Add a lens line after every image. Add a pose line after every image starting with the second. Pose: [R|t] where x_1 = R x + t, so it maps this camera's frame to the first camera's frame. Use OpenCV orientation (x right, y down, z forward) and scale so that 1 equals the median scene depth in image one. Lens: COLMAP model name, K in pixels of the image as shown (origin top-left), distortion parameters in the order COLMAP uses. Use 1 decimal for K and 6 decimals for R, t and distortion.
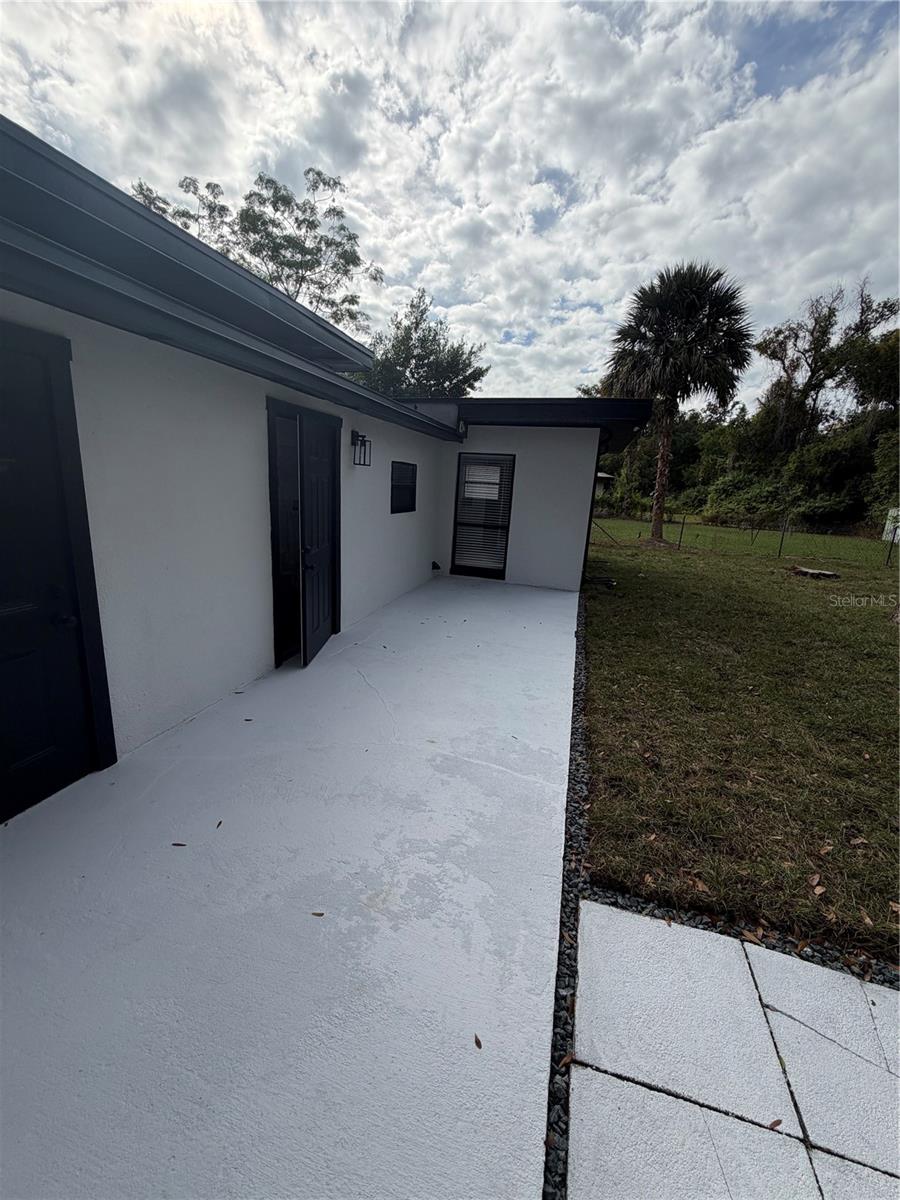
lens RADIAL K [[477.9, 0, 449.1], [0, 477.9, 594.2], [0, 0, 1]] dist [-0.001954, -0.000030]
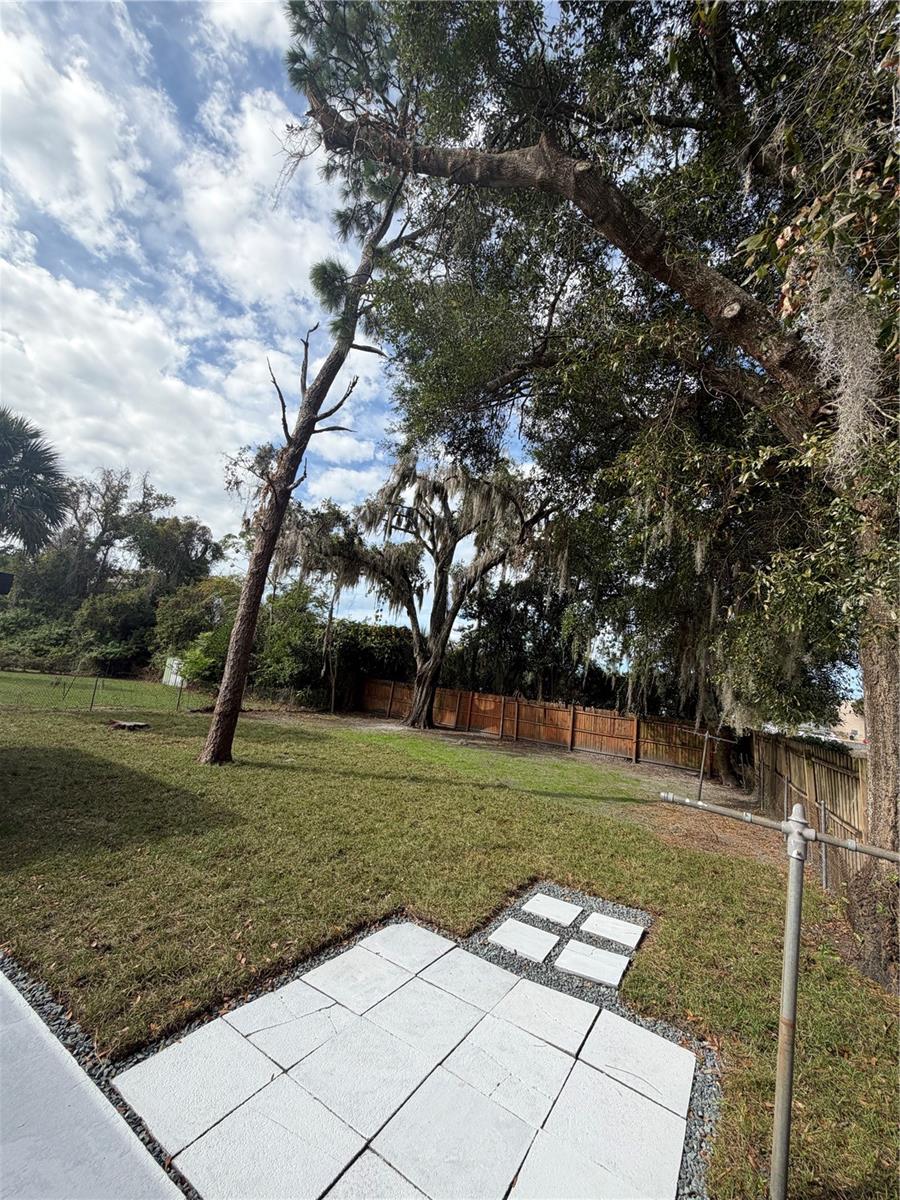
lens RADIAL K [[477.9, 0, 449.8], [0, 477.9, 601.1], [0, 0, 1]] dist [-0.001954, -0.000030]
pose [[0.275737, 0.138827, 0.951155, -0.059669], [0.118469, 0.977063, -0.176953, -0.017344], [-0.953905, 0.161475, 0.252966, -0.024058]]
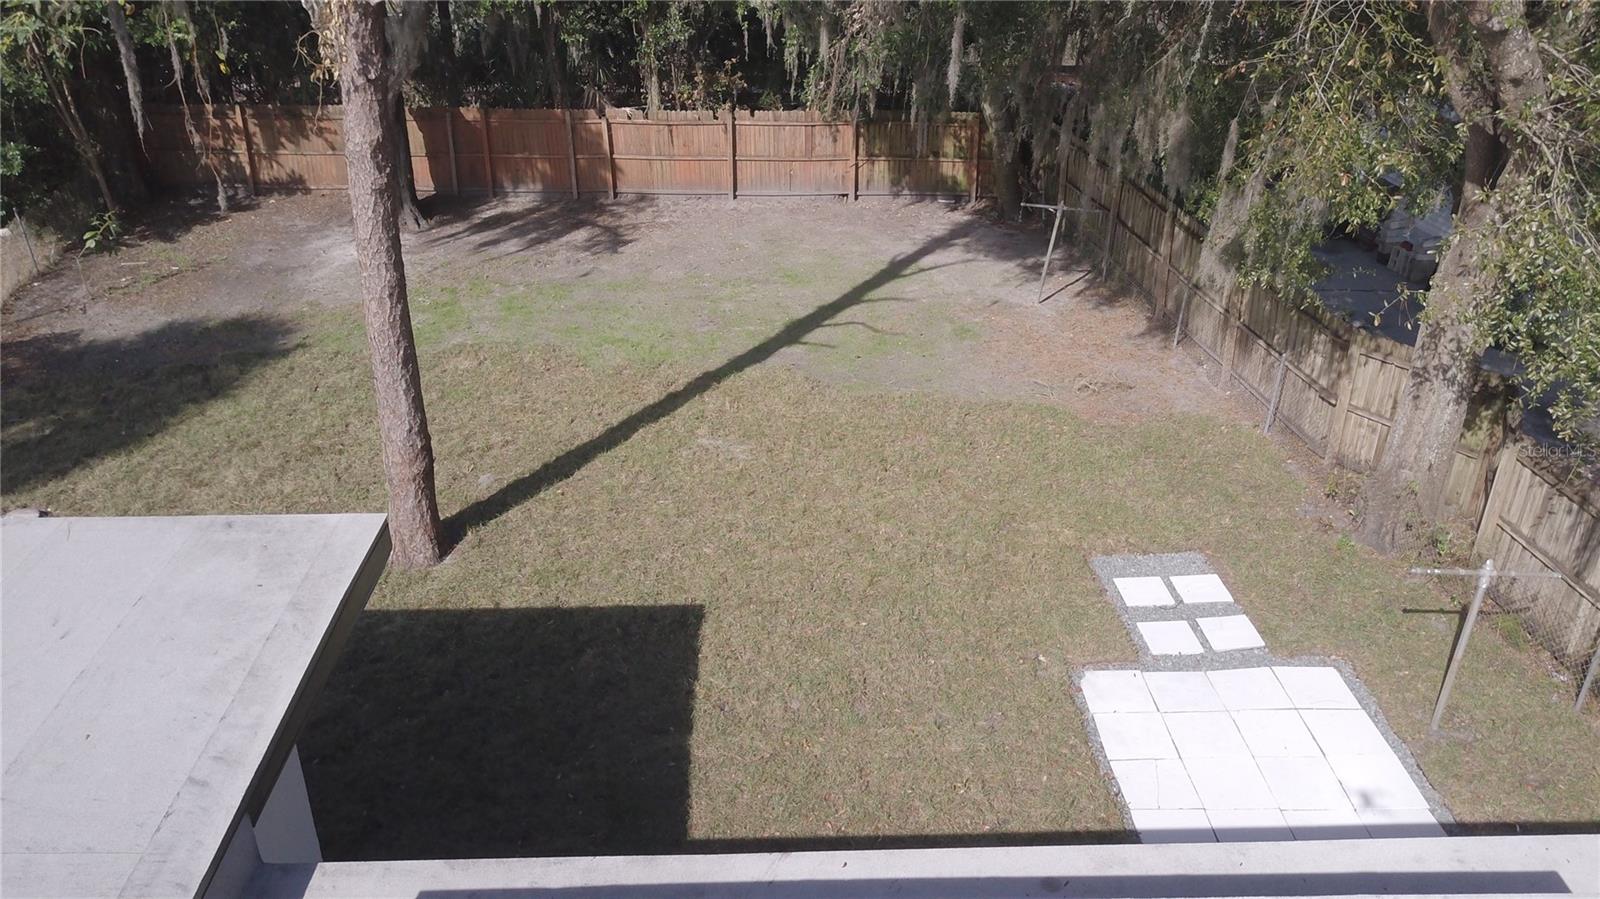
lens RADIAL K [[1216.1, 0, 796.8], [0, 1216.1, 458.2], [0, 0, 1]] dist [0.021616, 0.005582]
pose [[-0.288963, -0.484106, 0.825918, -0.179529], [0.204083, 0.811741, 0.547199, -0.252667], [-0.935334, 0.326677, -0.135765, 0.174006]]
